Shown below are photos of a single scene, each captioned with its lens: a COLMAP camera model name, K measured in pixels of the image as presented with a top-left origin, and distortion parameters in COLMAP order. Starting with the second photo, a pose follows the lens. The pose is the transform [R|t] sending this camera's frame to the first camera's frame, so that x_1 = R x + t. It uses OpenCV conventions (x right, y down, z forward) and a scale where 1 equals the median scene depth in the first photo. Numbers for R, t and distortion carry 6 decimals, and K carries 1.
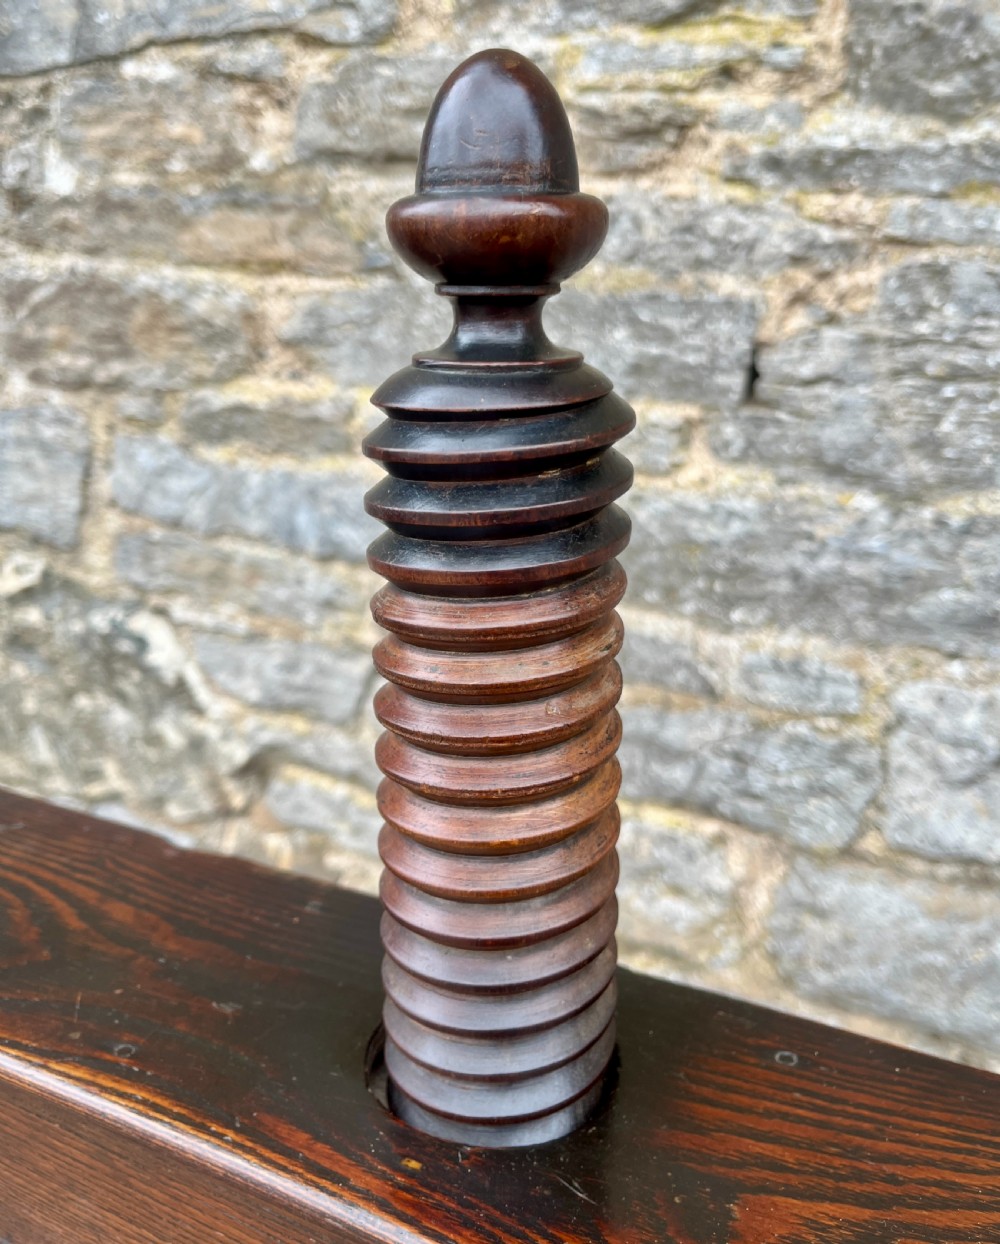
lens RADIAL K [[1131.7, 0, 473.9], [0, 1131.7, 594.3], [0, 0, 1]] dist [0.021451, -0.020077]
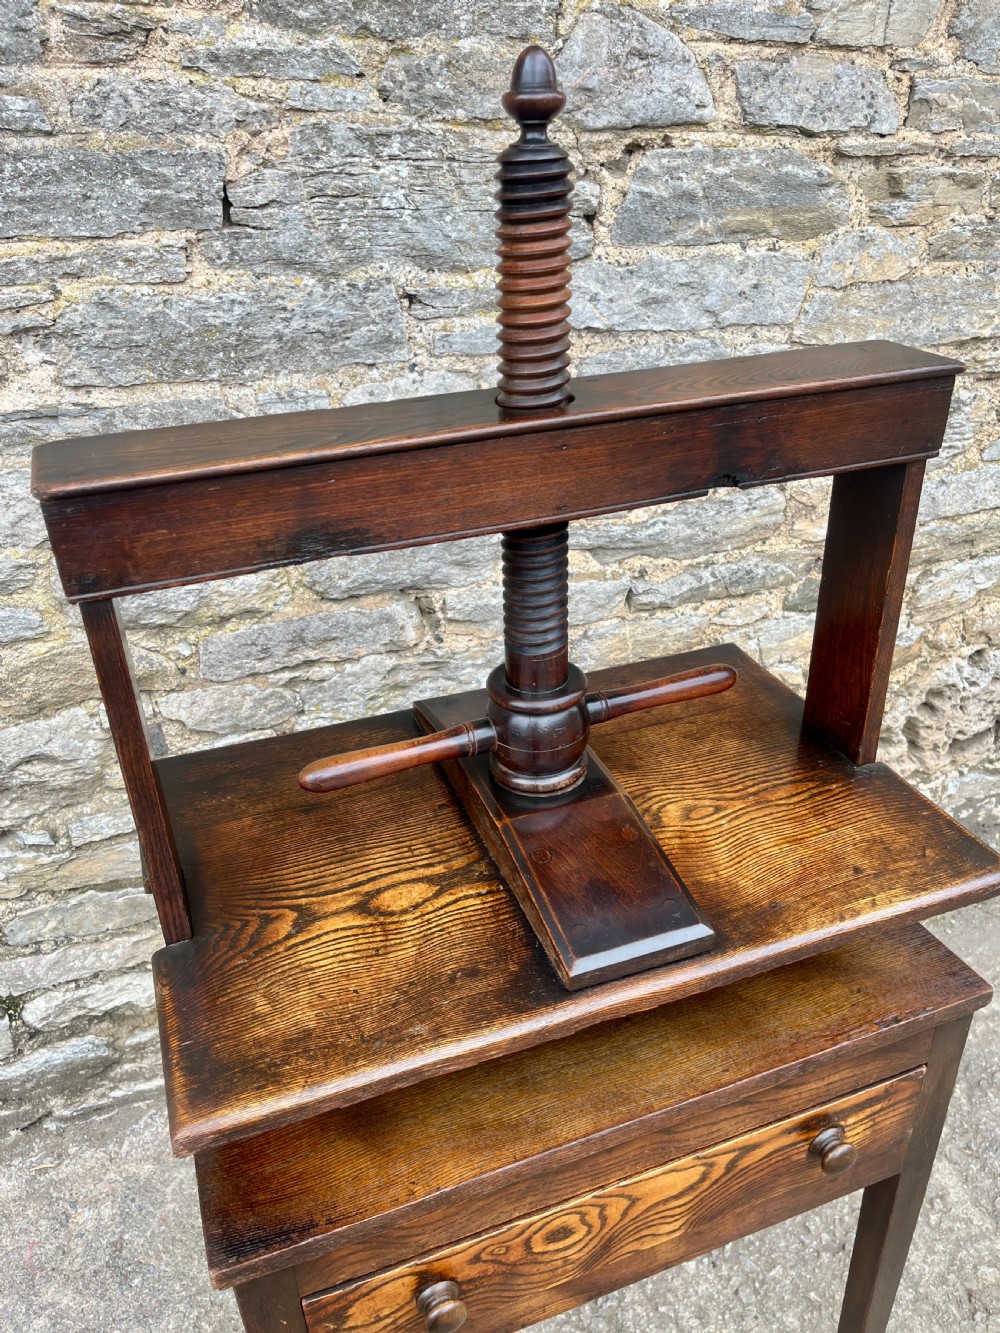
lens RADIAL K [[1010.6, 0, 501.9], [0, 1010.6, 677.9], [0, 0, 1]] dist [0.069454, -0.105427]
pose [[0.656175, -0.373656, 0.655603, -0.660631], [0.234601, 0.926759, 0.293393, 0.085352], [-0.717214, -0.038712, 0.695777, -0.271416]]
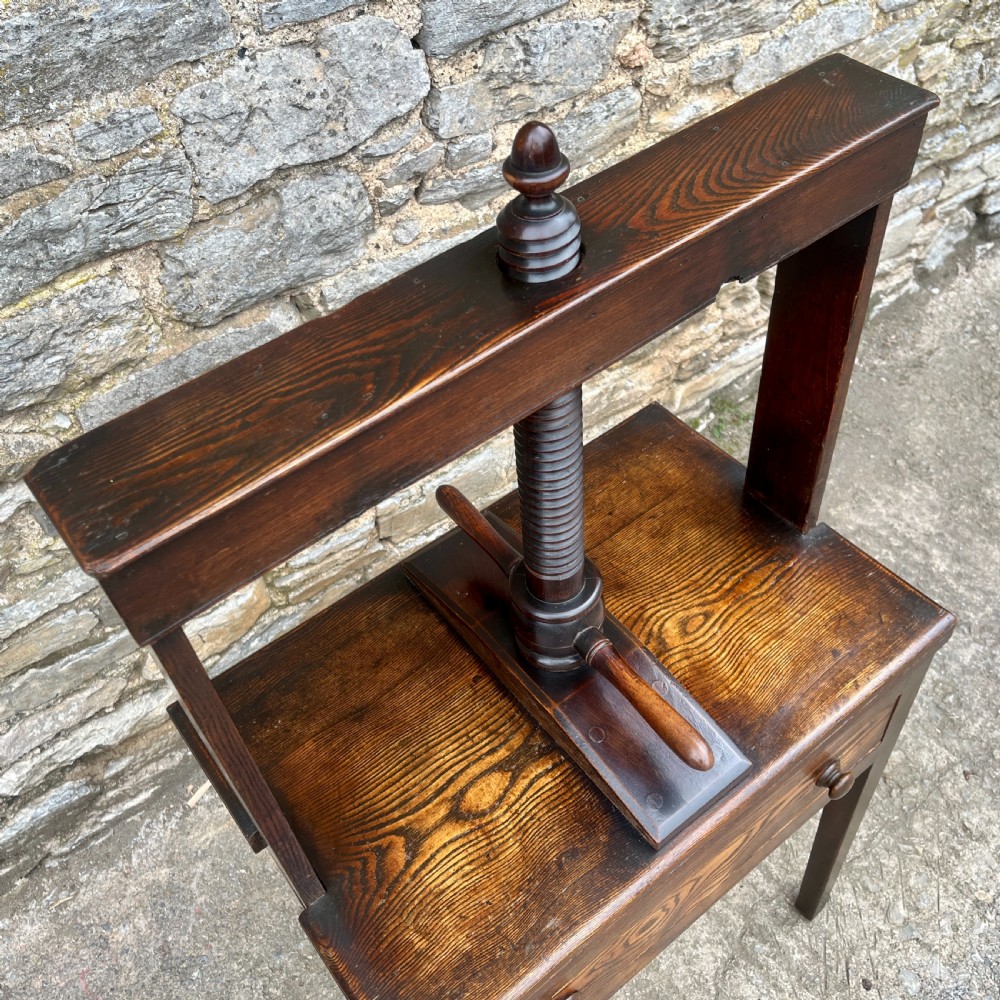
lens RADIAL K [[1017.4, 0, 503.6], [0, 1017.4, 503.4], [0, 0, 1]] dist [0.022635, 0.000000]
pose [[0.413858, -0.693389, 0.589858, -0.595485], [0.320755, 0.717469, 0.618348, -0.228107], [-0.851961, -0.066708, 0.519339, -0.082184]]
